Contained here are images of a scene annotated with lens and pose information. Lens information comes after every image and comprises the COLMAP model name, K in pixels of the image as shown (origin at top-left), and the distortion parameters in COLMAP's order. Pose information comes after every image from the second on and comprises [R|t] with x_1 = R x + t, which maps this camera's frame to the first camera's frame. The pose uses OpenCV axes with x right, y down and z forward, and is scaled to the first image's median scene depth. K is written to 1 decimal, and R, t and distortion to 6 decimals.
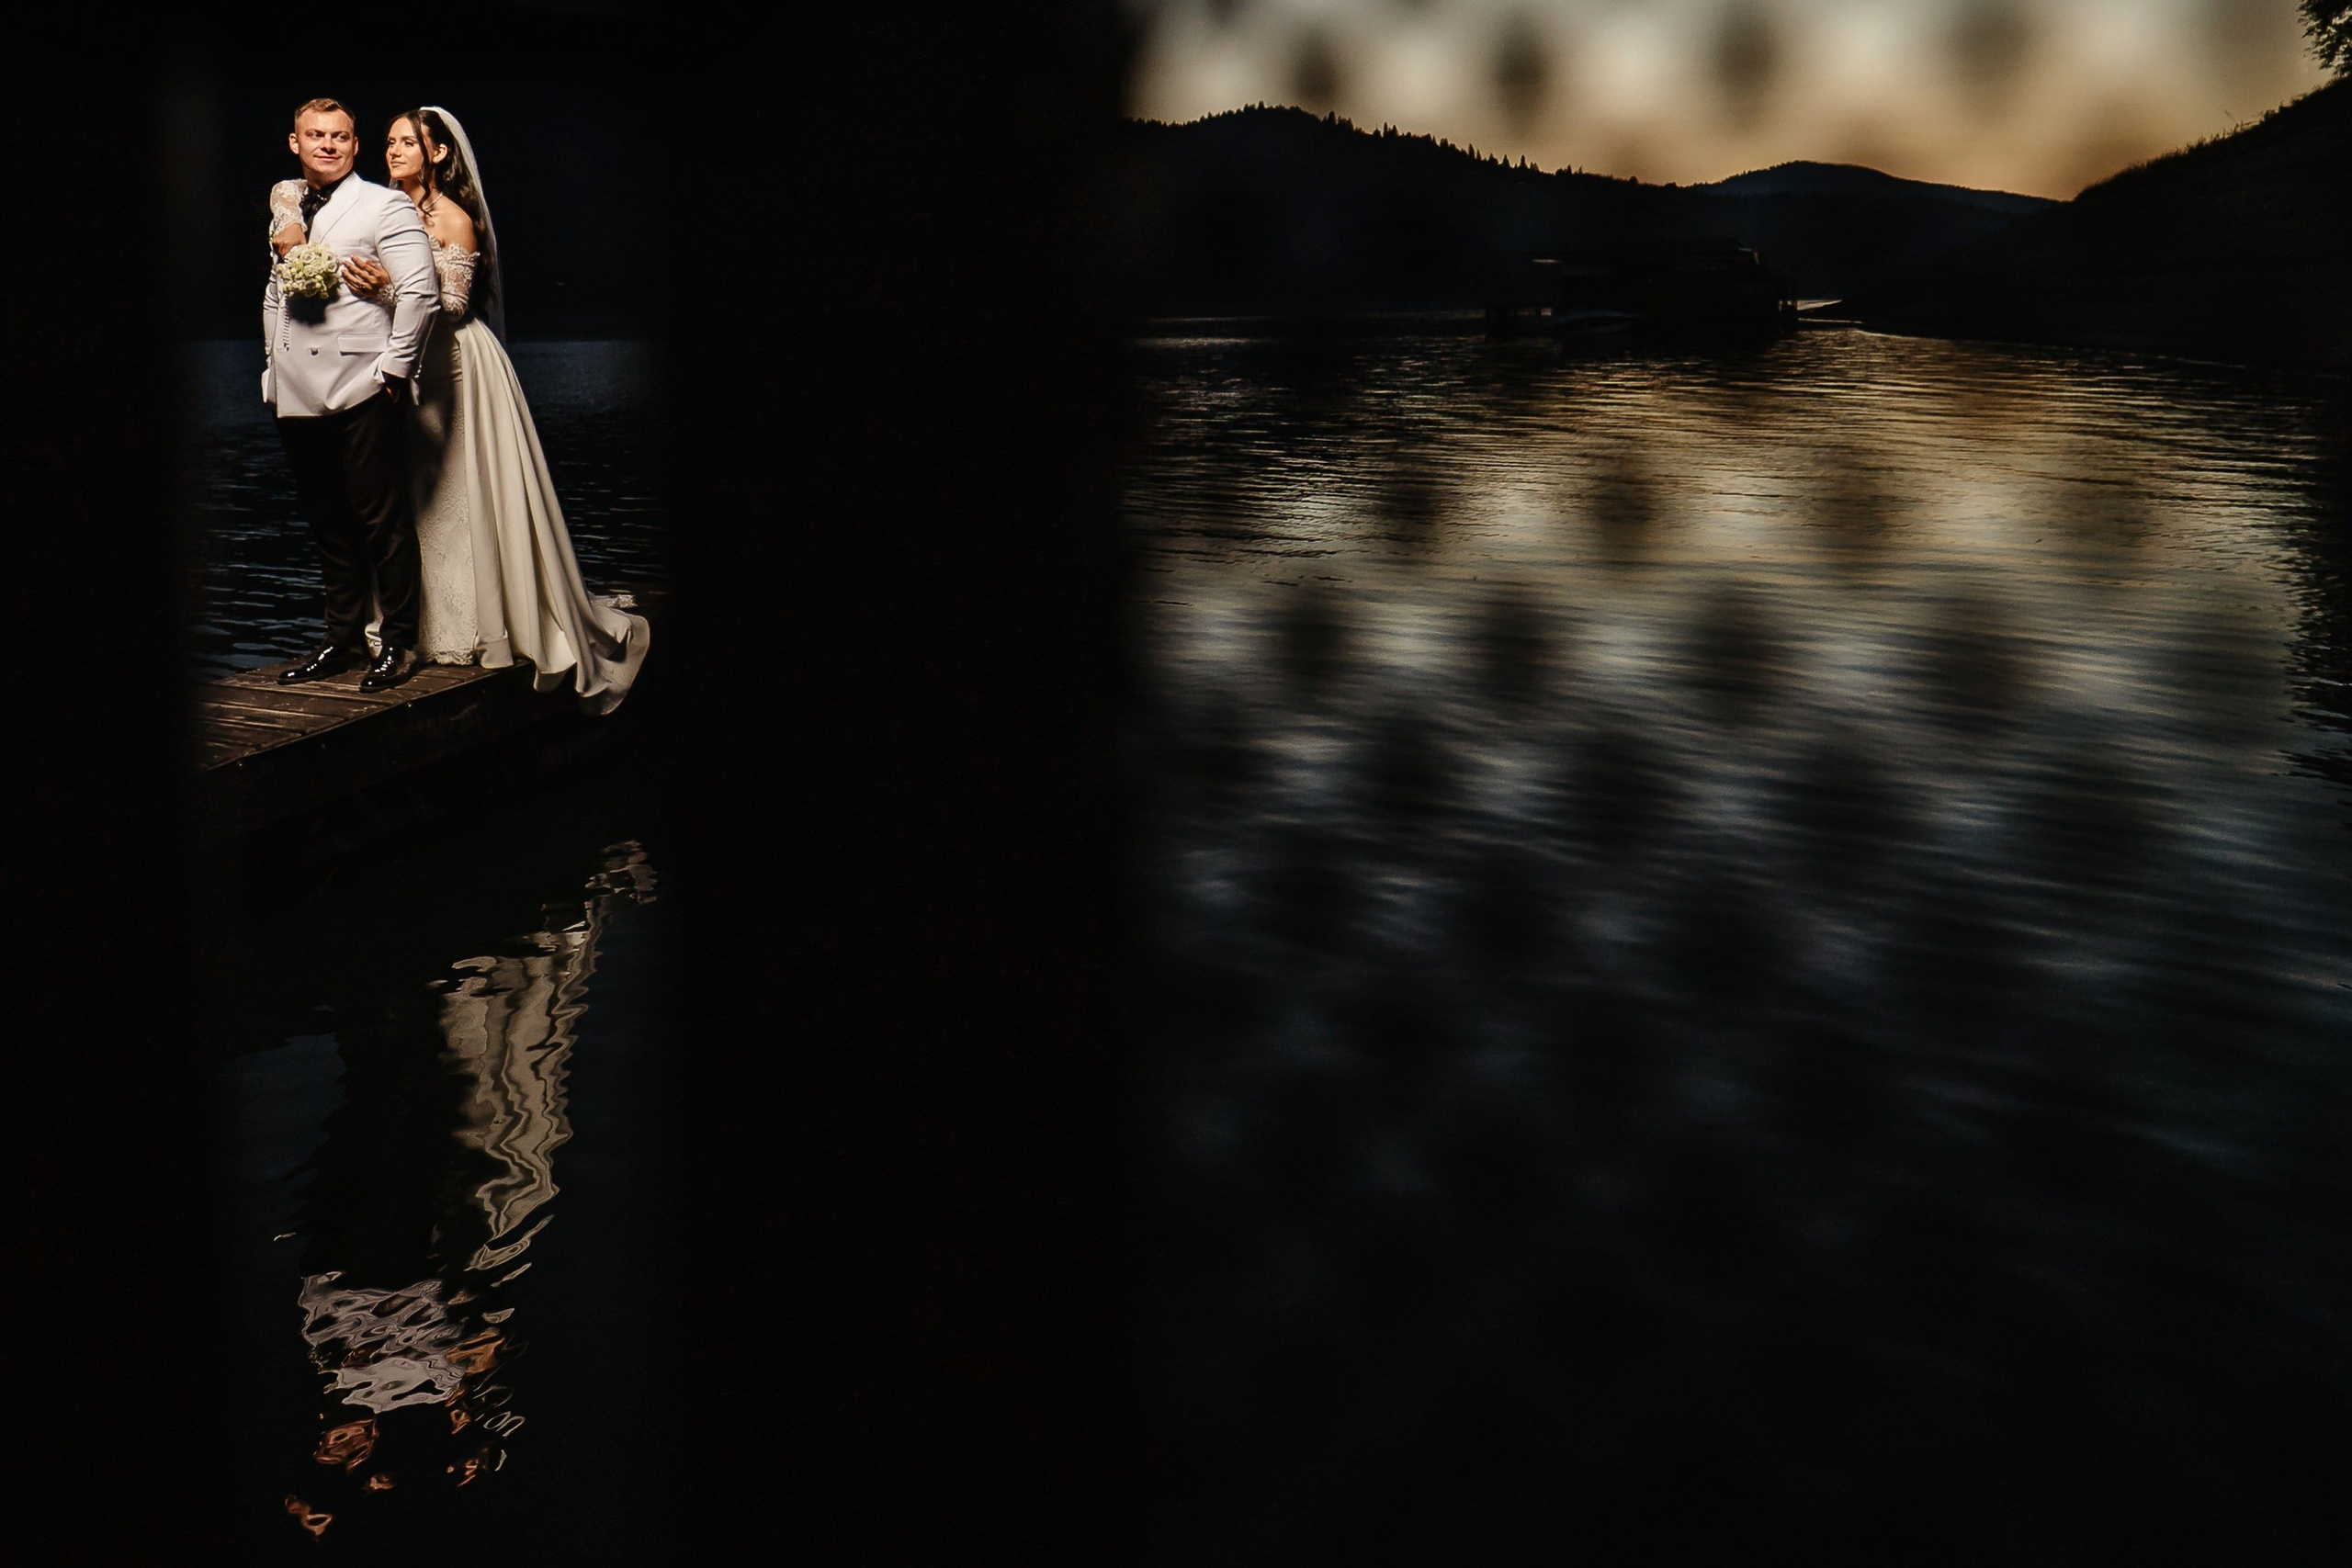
lens RADIAL K [[805.6, 0, 1178.7], [0, 805.6, 784.8], [0, 0, 1]] dist [0.001922, 0.000926]
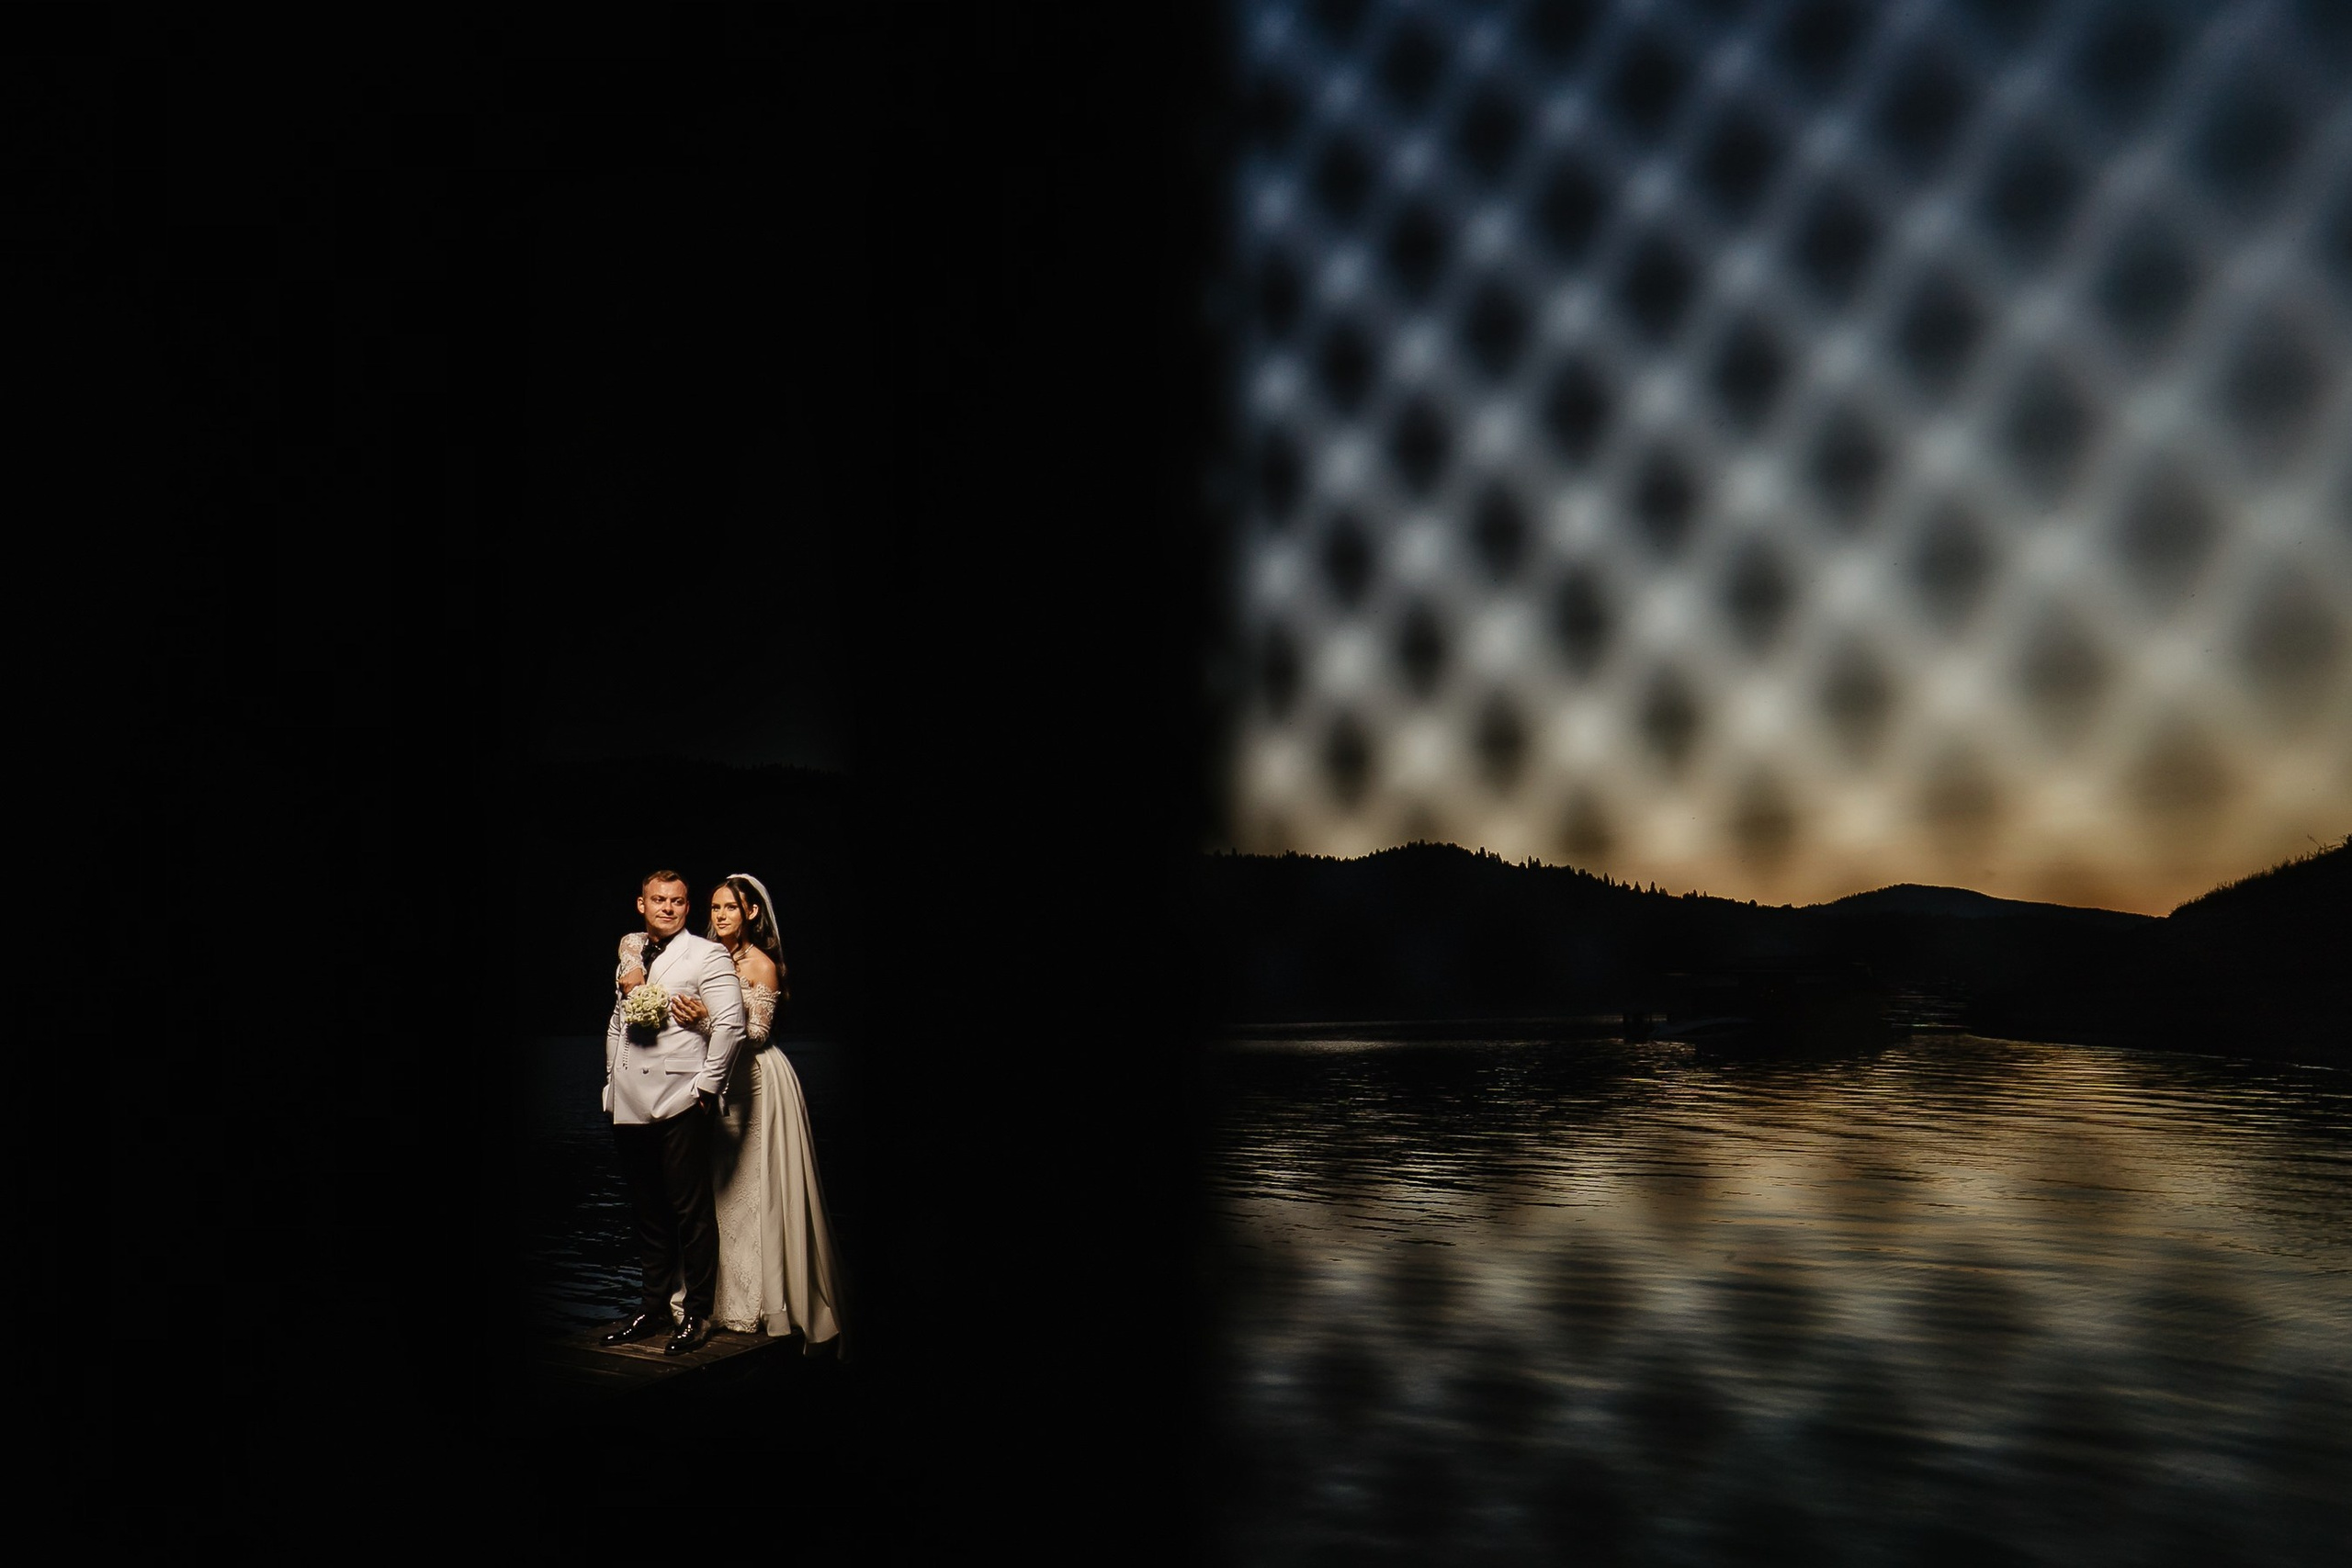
lens RADIAL K [[805.6, 0, 1177.0], [0, 805.6, 784.7], [0, 0, 1]] dist [0.001922, 0.000926]
pose [[0.998481, 0.004185, -0.054939, -0.198353], [-0.007509, 0.998144, -0.060431, -0.898395], [0.054584, 0.060752, 0.996659, -0.200072]]
